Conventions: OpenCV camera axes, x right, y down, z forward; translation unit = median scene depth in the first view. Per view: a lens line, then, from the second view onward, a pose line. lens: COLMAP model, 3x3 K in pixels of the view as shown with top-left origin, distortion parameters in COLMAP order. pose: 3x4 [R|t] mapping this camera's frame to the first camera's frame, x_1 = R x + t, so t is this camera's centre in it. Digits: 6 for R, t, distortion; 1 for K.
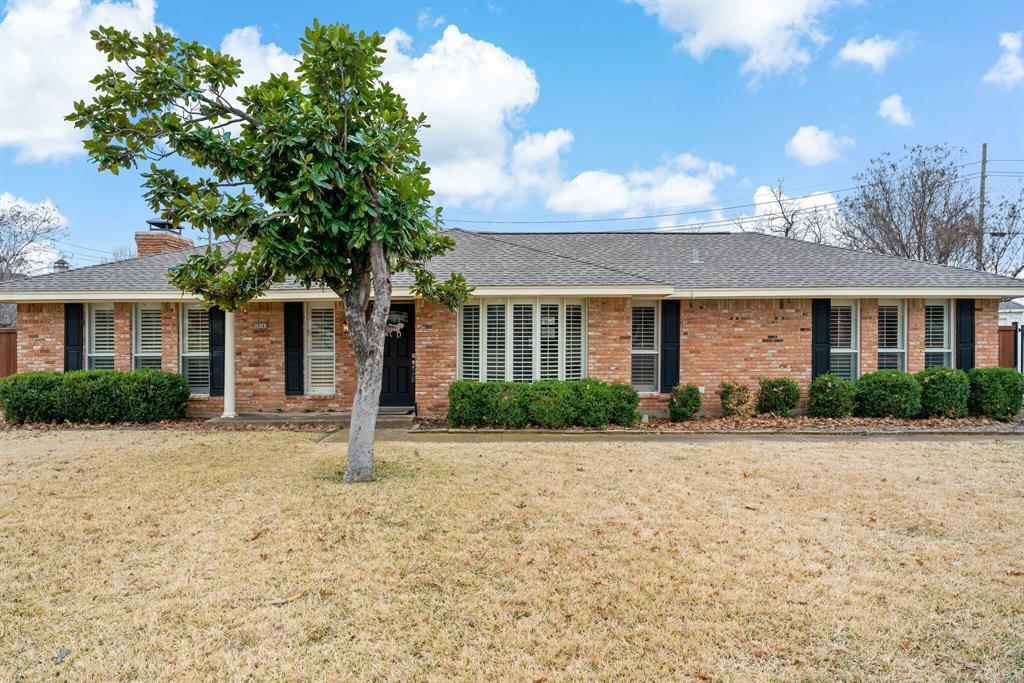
lens RADIAL K [[703.1, 0, 484.4], [0, 703.1, 345.7], [0, 0, 1]] dist [-0.007524, -0.000783]
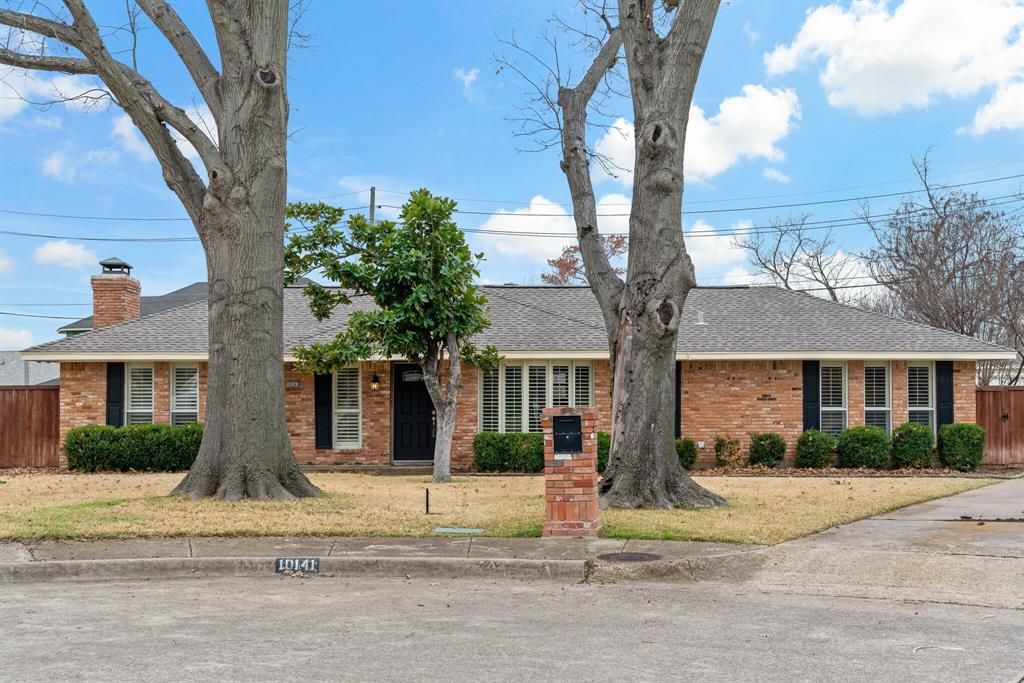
lens RADIAL K [[1528.3, 0, 512.0], [0, 1528.3, 341.5], [0, 0, 1]] dist [0.009827, 0.007560]
pose [[0.997961, 0.004530, 0.063661, -0.132825], [-0.001162, 0.998602, -0.052849, 0.029543], [-0.063811, 0.052667, 0.996571, -1.350382]]
